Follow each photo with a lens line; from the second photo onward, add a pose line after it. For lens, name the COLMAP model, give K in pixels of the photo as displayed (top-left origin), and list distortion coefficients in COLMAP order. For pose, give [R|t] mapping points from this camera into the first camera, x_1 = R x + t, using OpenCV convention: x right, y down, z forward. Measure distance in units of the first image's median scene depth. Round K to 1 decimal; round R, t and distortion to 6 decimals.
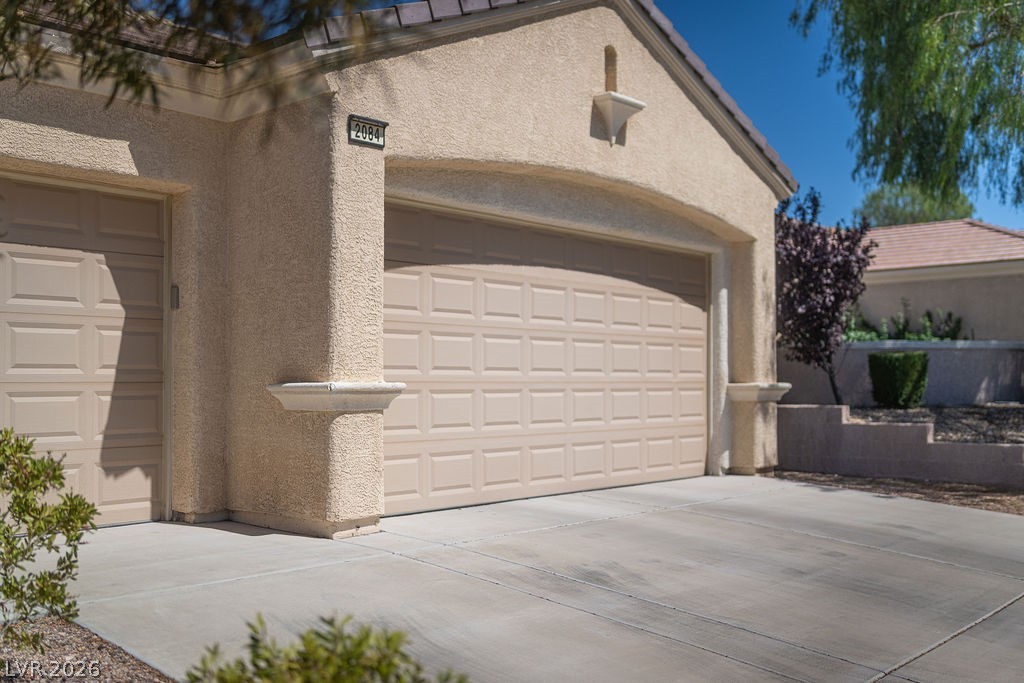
lens RADIAL K [[1049.2, 0, 512.0], [0, 1049.2, 341.5], [0, 0, 1]] dist [-0.014178, -0.002740]
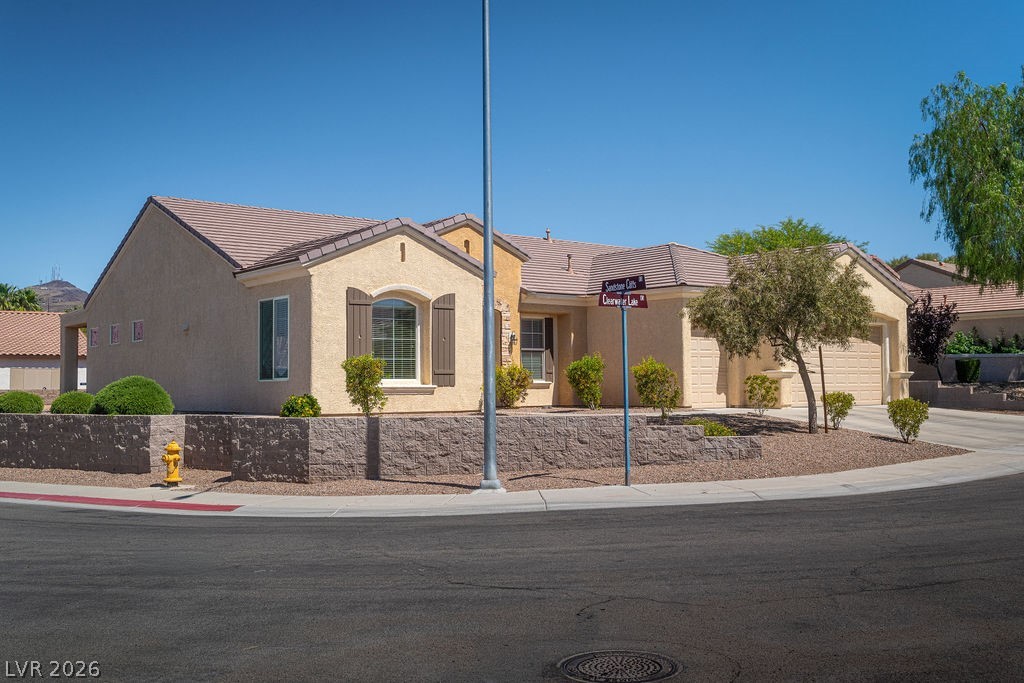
lens RADIAL K [[1049.2, 0, 512.0], [0, 1049.2, 341.5], [0, 0, 1]] dist [-0.014178, -0.002740]
pose [[0.983663, -0.011699, -0.179637, -0.338661], [0.011459, 0.999932, -0.002374, -0.054772], [0.179652, 0.000277, 0.983730, -2.318834]]
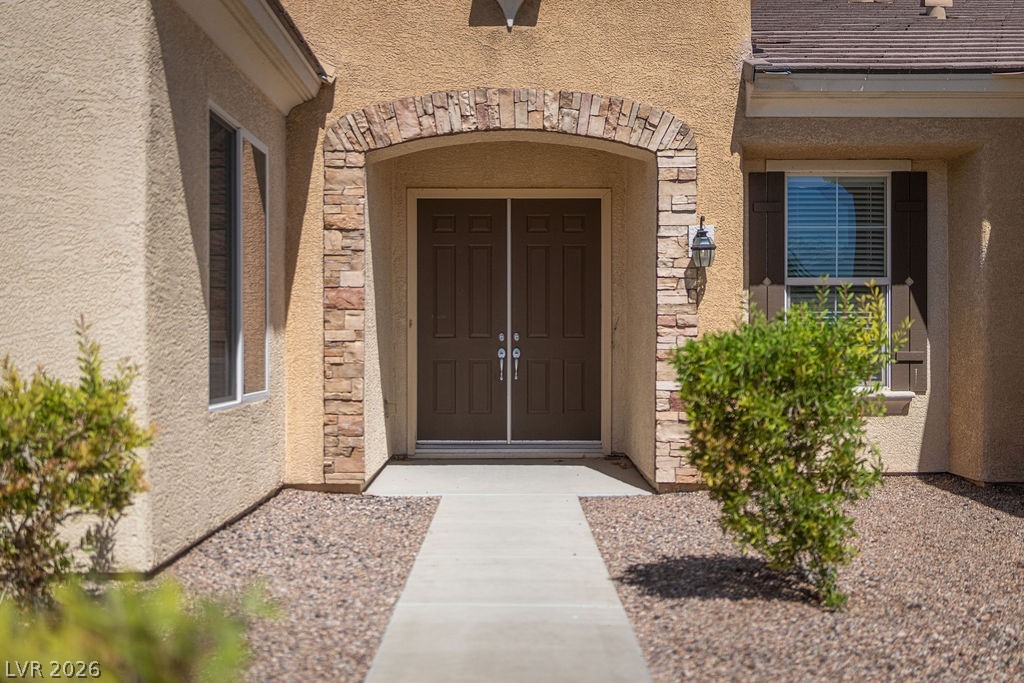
lens RADIAL K [[1049.2, 0, 512.0], [0, 1049.2, 341.5], [0, 0, 1]] dist [-0.014178, -0.002740]
pose [[0.663643, 0.003495, -0.748041, -0.341034], [0.030332, 0.999041, 0.031578, -0.022844], [0.747434, -0.043646, 0.662900, -0.037435]]
